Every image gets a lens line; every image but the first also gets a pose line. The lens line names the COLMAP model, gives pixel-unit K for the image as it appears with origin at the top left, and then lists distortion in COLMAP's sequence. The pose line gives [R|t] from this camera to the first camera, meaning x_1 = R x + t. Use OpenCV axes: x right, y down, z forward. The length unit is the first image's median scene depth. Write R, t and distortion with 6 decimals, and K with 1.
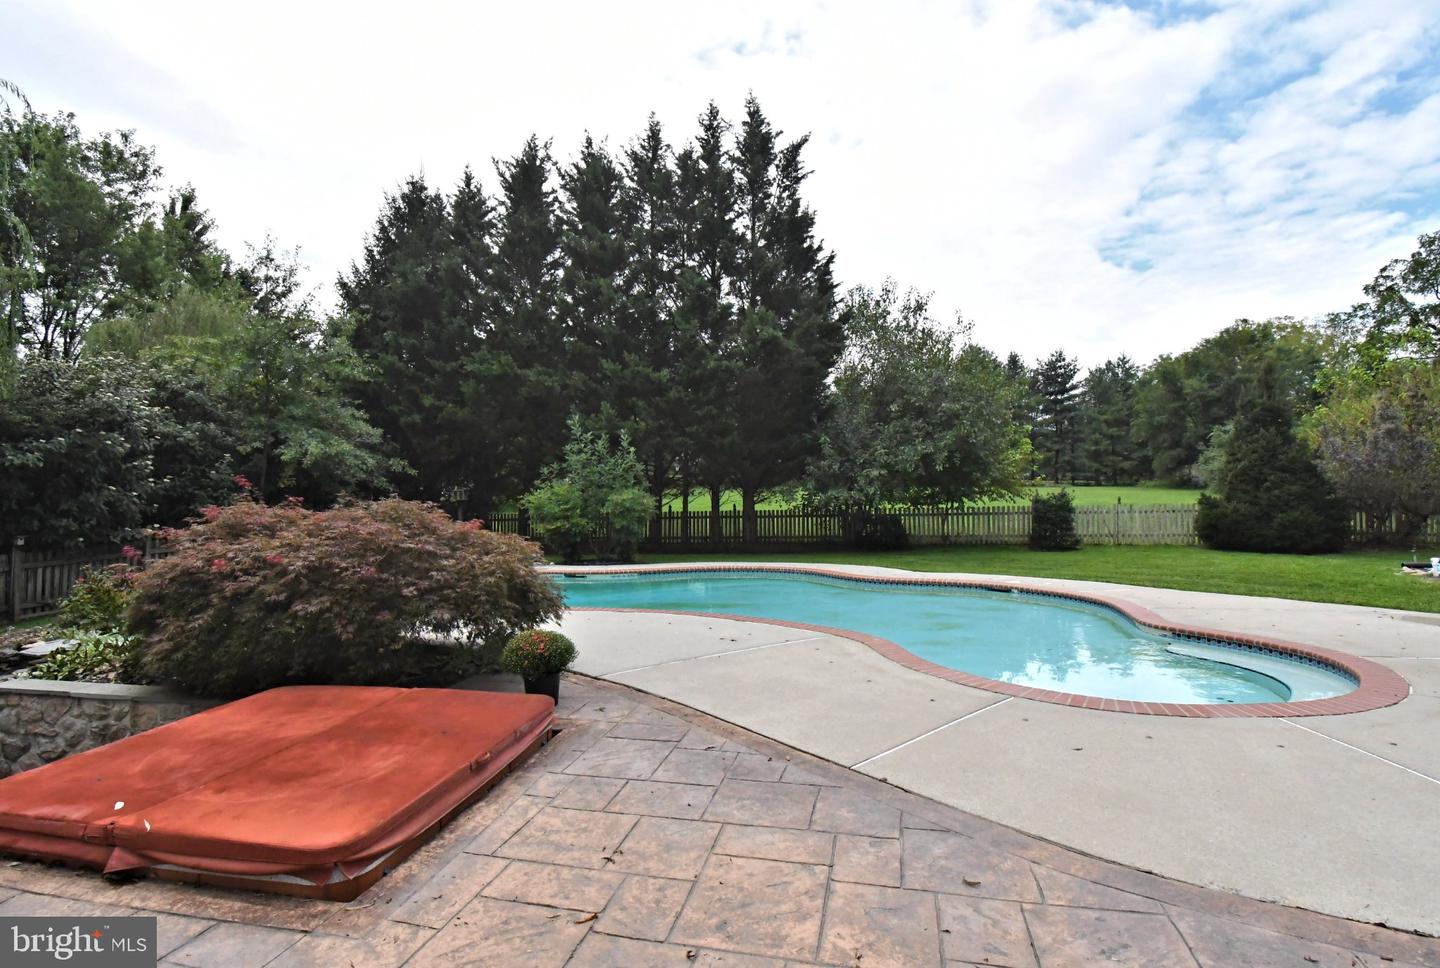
lens RADIAL K [[717.5, 0, 722.6], [0, 717.5, 500.5], [0, 0, 1]] dist [0.013567, -0.026510]
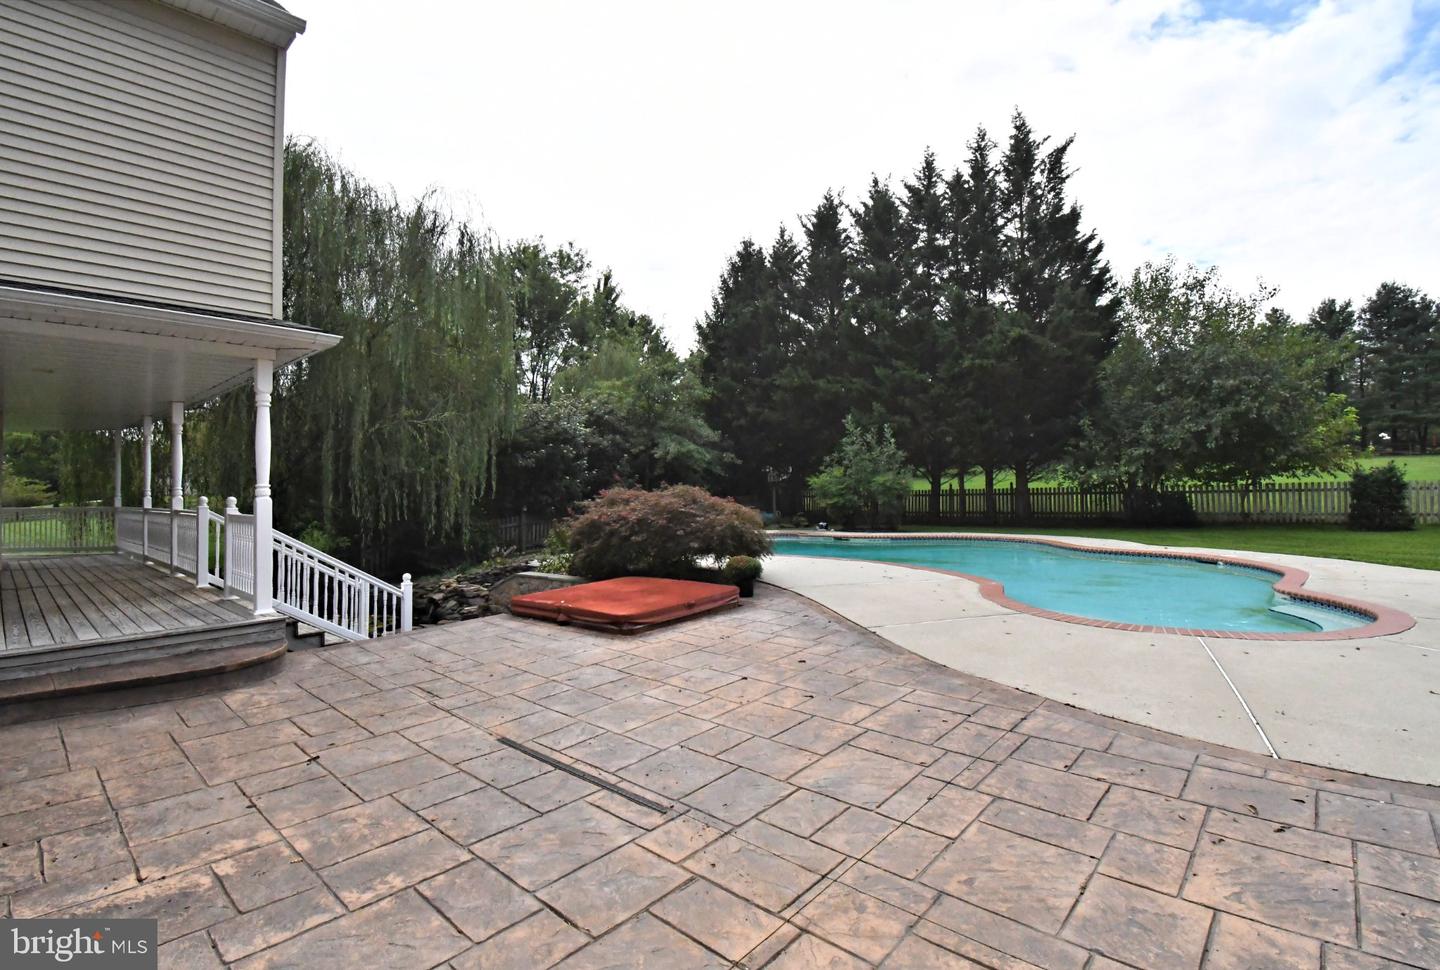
lens RADIAL K [[667.5, 0, 707.7], [0, 667.5, 482.0], [0, 0, 1]] dist [-0.013350, -0.000403]
pose [[0.874751, -0.010167, -0.484467, 0.111161], [0.012578, 0.999919, 0.001728, -0.003283], [0.484410, -0.007605, 0.874808, -0.121577]]
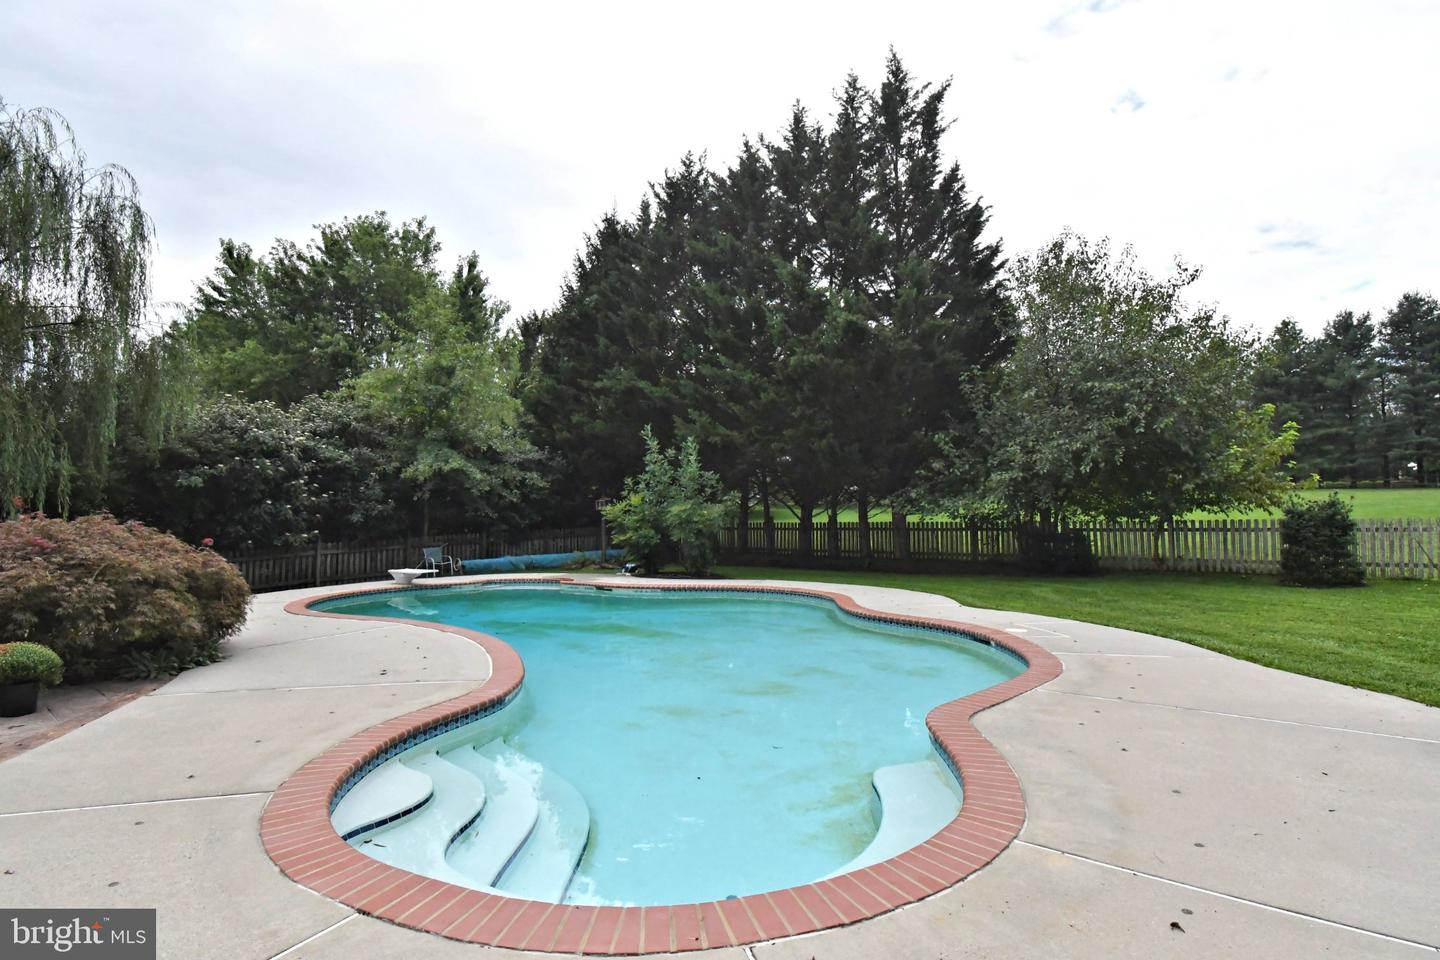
lens RADIAL K [[726.1, 0, 721.5], [0, 726.1, 485.0], [0, 0, 1]] dist [0.000991, -0.000850]
pose [[0.885705, -0.015067, -0.464004, 0.259768], [0.000730, 0.999517, -0.031062, -0.003808], [0.464248, 0.027173, 0.885288, 0.125641]]
